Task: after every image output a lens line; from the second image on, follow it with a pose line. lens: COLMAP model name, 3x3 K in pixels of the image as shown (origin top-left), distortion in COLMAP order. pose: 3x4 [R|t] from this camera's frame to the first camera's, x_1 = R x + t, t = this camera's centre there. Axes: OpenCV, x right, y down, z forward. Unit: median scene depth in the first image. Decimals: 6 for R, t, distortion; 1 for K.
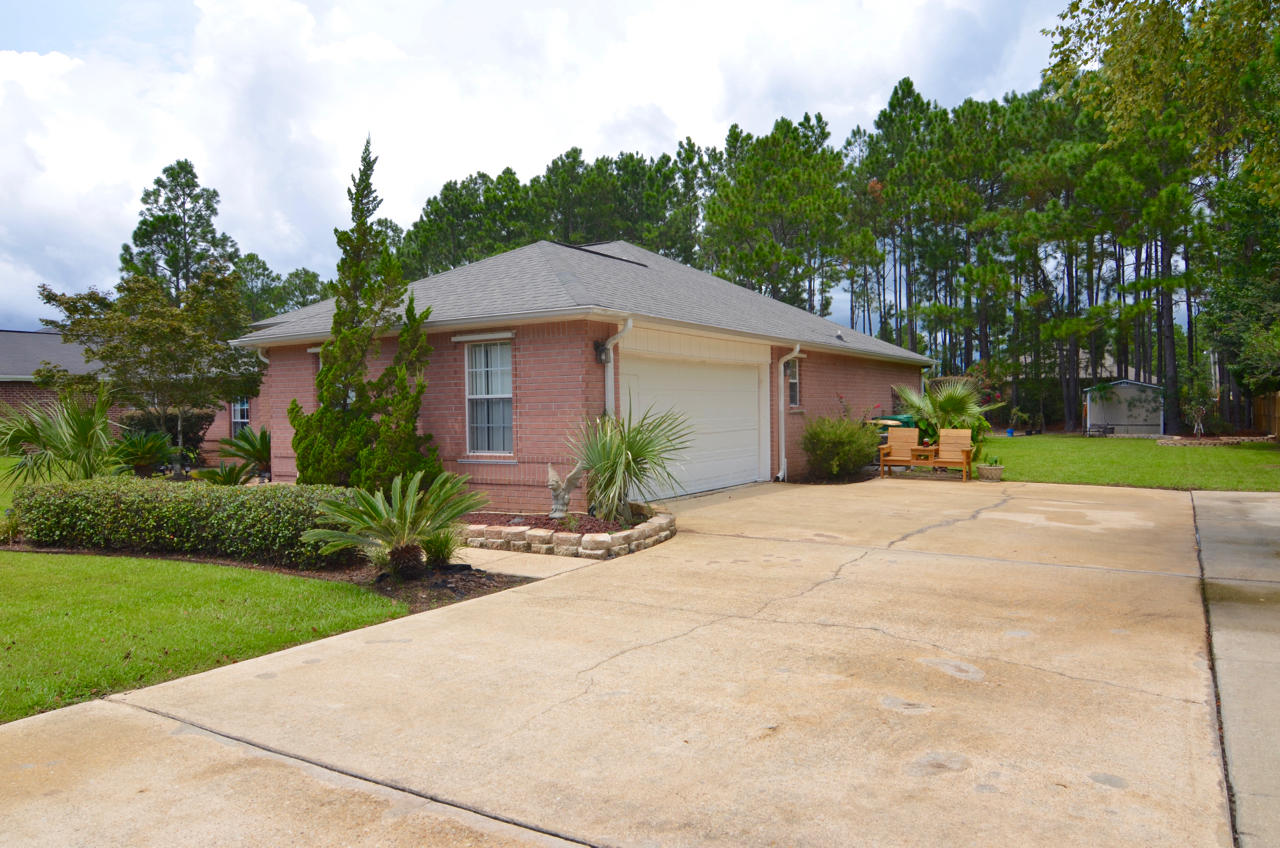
lens RADIAL K [[866.3, 0, 647.1], [0, 866.3, 426.6], [0, 0, 1]] dist [0.003420, -0.034798]
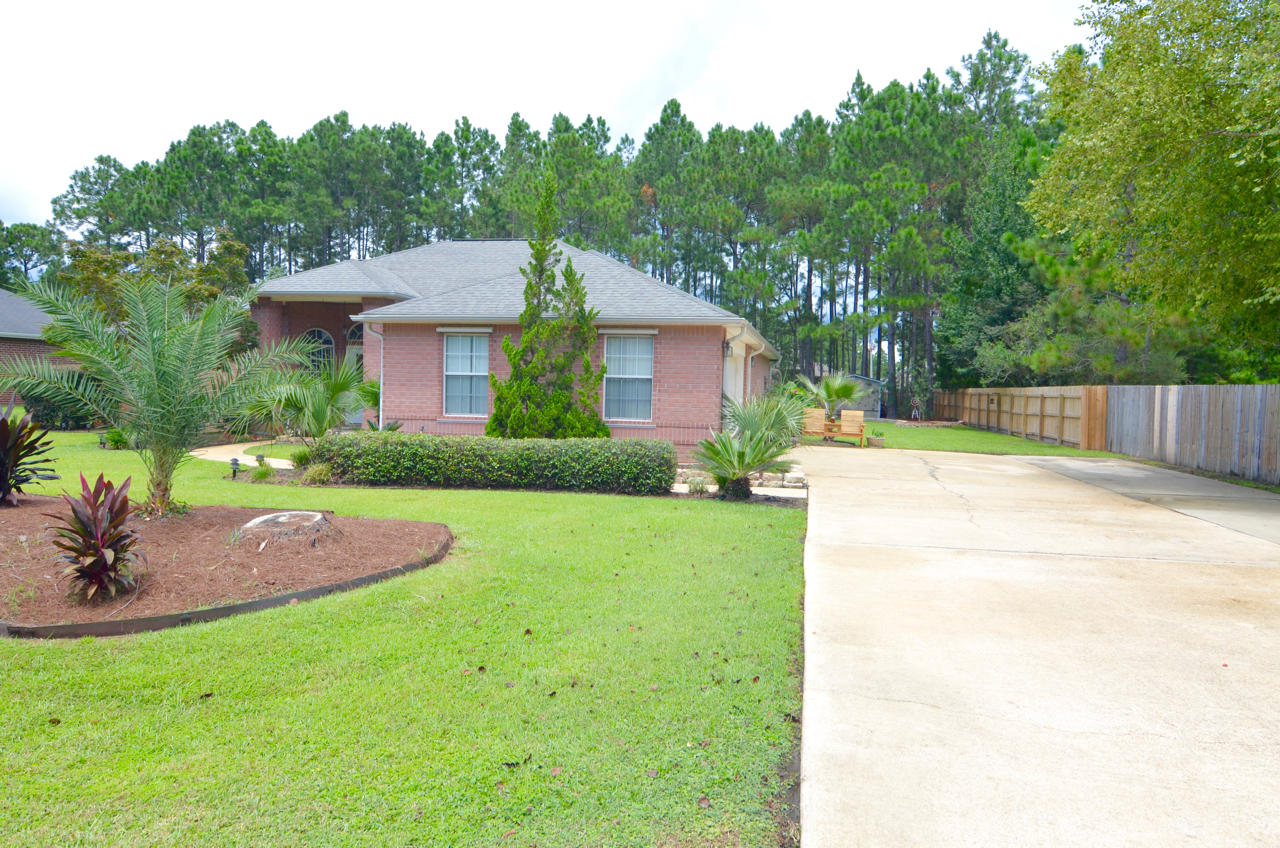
lens RADIAL K [[878.7, 0, 641.0], [0, 878.7, 389.7], [0, 0, 1]] dist [-0.005146, -0.000325]
pose [[0.933255, 0.036176, 0.357388, -0.140284], [-0.031271, 0.999321, -0.019495, 0.002433], [-0.357850, 0.007018, 0.933753, -0.057386]]
